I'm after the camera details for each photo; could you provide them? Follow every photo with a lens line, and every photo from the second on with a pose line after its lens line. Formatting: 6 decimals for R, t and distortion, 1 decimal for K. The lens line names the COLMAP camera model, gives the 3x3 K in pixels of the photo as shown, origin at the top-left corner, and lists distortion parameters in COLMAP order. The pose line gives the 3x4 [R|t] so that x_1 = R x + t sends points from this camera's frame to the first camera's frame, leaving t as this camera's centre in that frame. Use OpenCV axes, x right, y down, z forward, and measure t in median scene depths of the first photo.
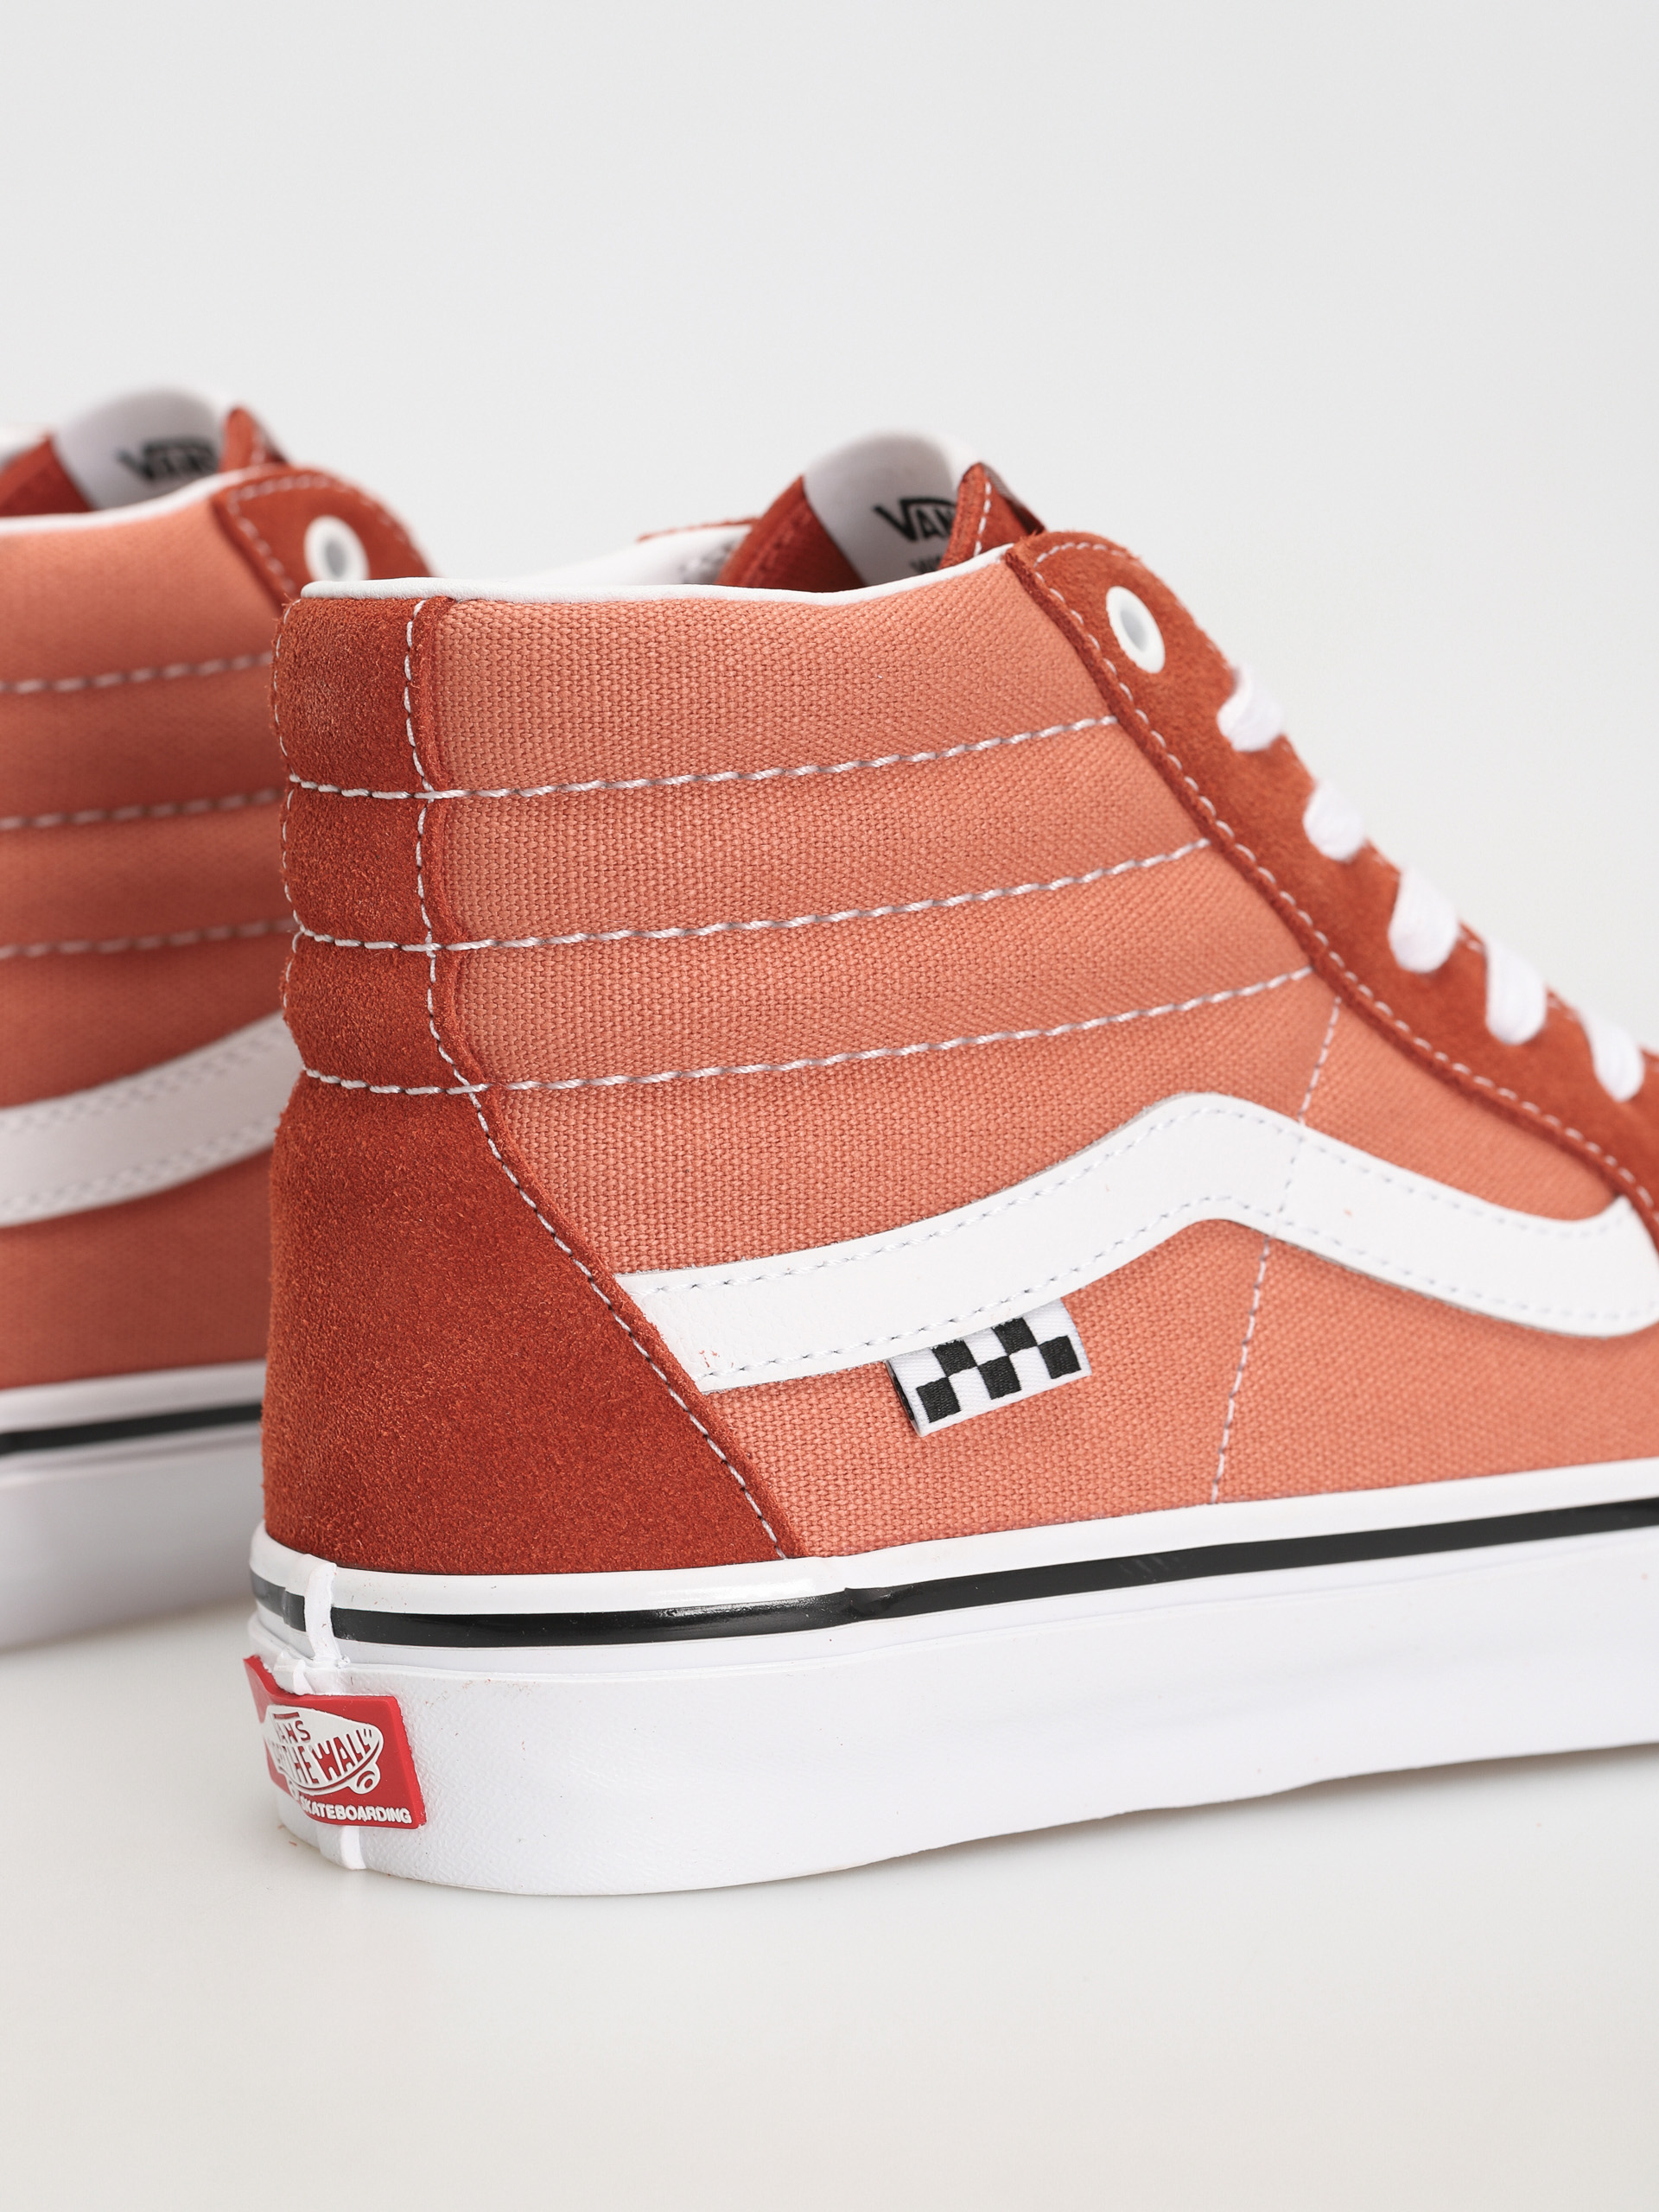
lens RADIAL K [[7894.5, 0, 829.5], [0, 7894.5, 1106.0], [0, 0, 1]] dist [-0.351217, 0.716952]
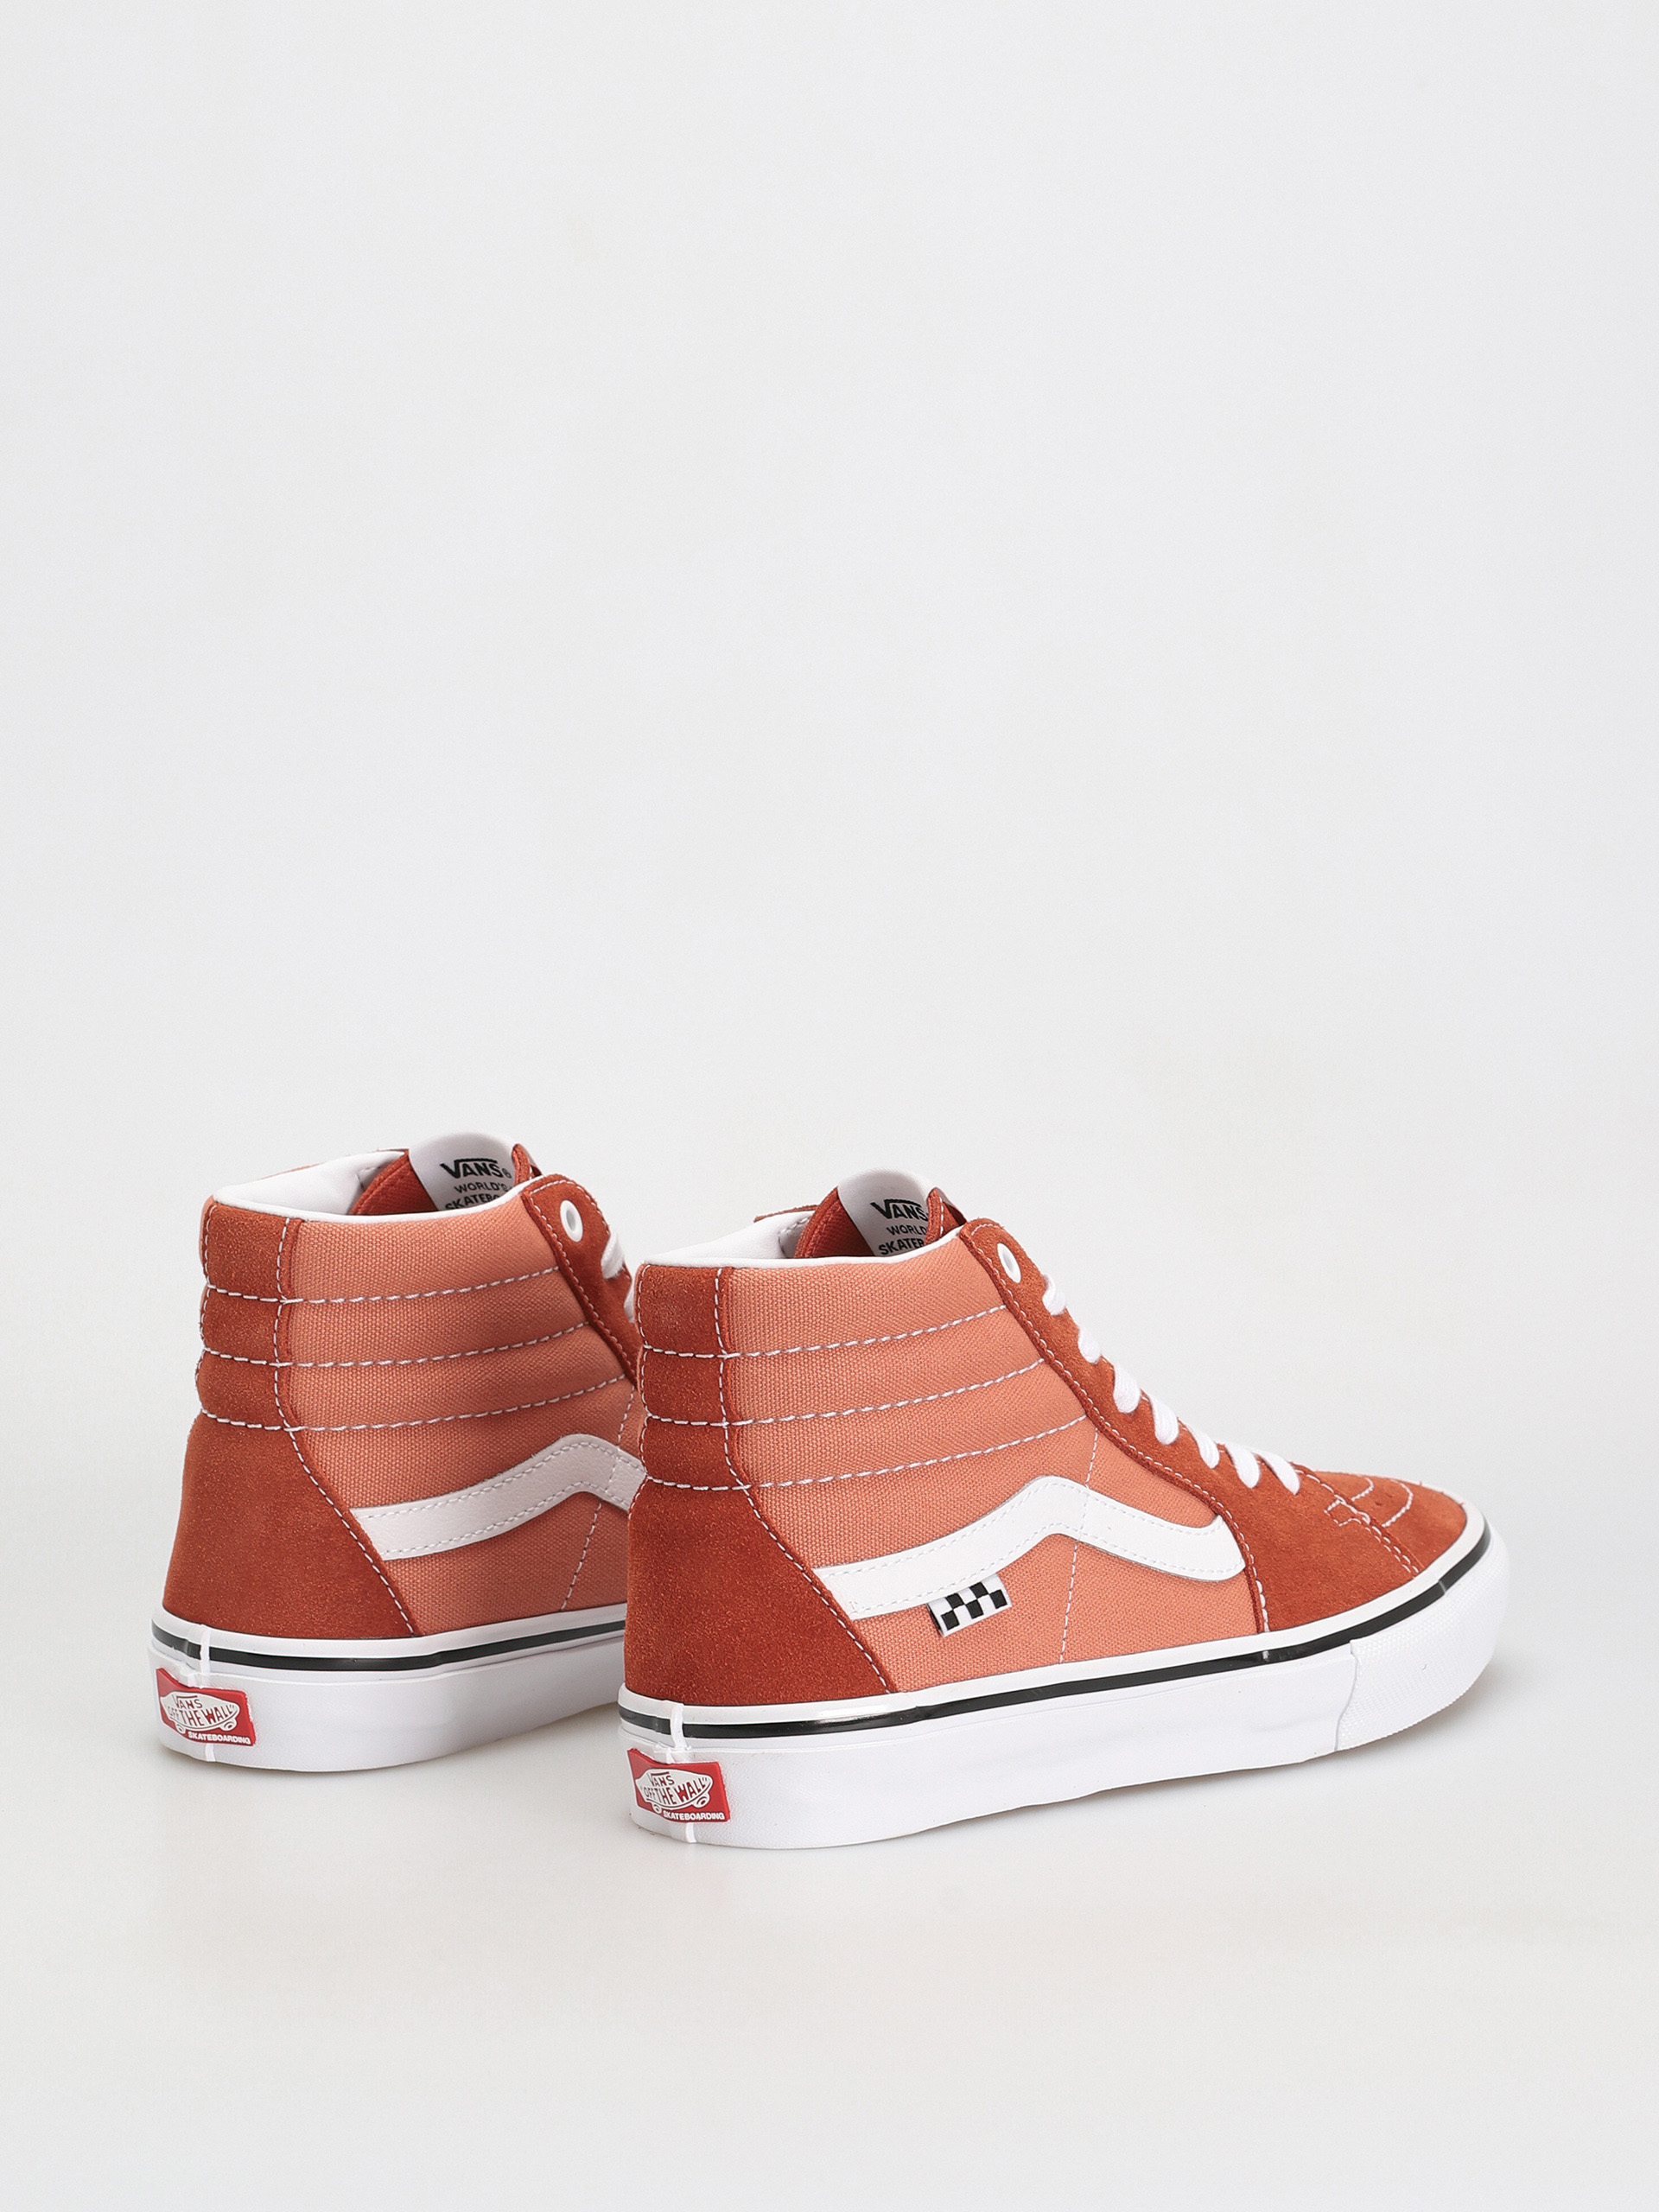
lens RADIAL K [[7894.5, 0, 829.5], [0, 7894.5, 1106.0], [0, 0, 1]] dist [-0.351217, 0.716952]
pose [[0.988542, -0.023487, 0.149110, -0.343957], [0.027912, 0.999228, -0.027656, -0.046454], [-0.148346, 0.031501, 0.988434, -1.179568]]
